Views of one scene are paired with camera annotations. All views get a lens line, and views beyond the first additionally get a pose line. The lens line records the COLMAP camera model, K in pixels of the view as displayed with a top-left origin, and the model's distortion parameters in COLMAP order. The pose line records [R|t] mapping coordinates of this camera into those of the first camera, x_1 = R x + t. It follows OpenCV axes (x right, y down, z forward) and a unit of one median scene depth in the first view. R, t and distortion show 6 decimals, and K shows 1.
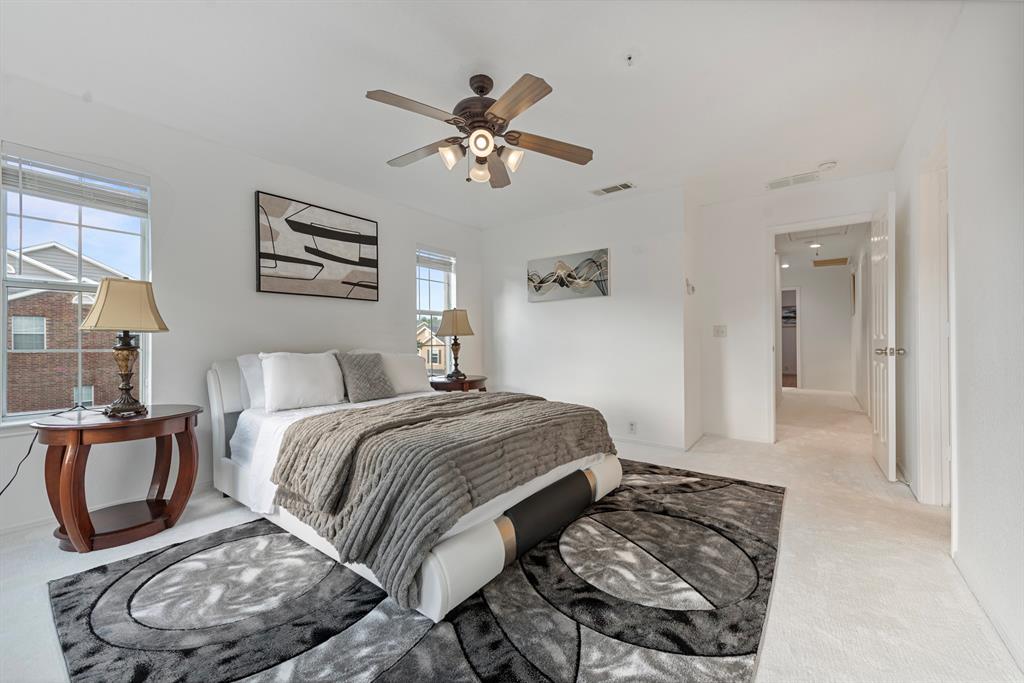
lens RADIAL K [[402.6, 0, 525.3], [0, 402.6, 338.8], [0, 0, 1]] dist [0.007021, -0.000492]
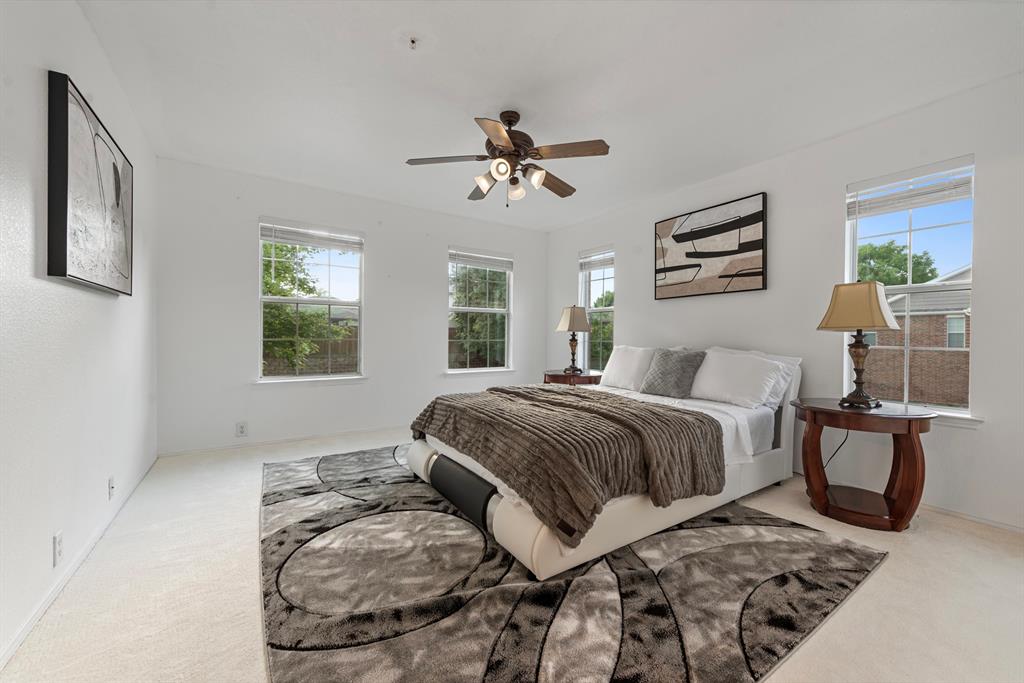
lens RADIAL K [[402.6, 0, 525.3], [0, 402.6, 338.8], [0, 0, 1]] dist [0.007021, -0.000492]
pose [[-0.334611, 0.003325, -0.942350, 0.709783], [-0.003232, 0.999984, 0.004676, 0.004912], [0.942351, 0.004610, -0.334595, 1.038296]]
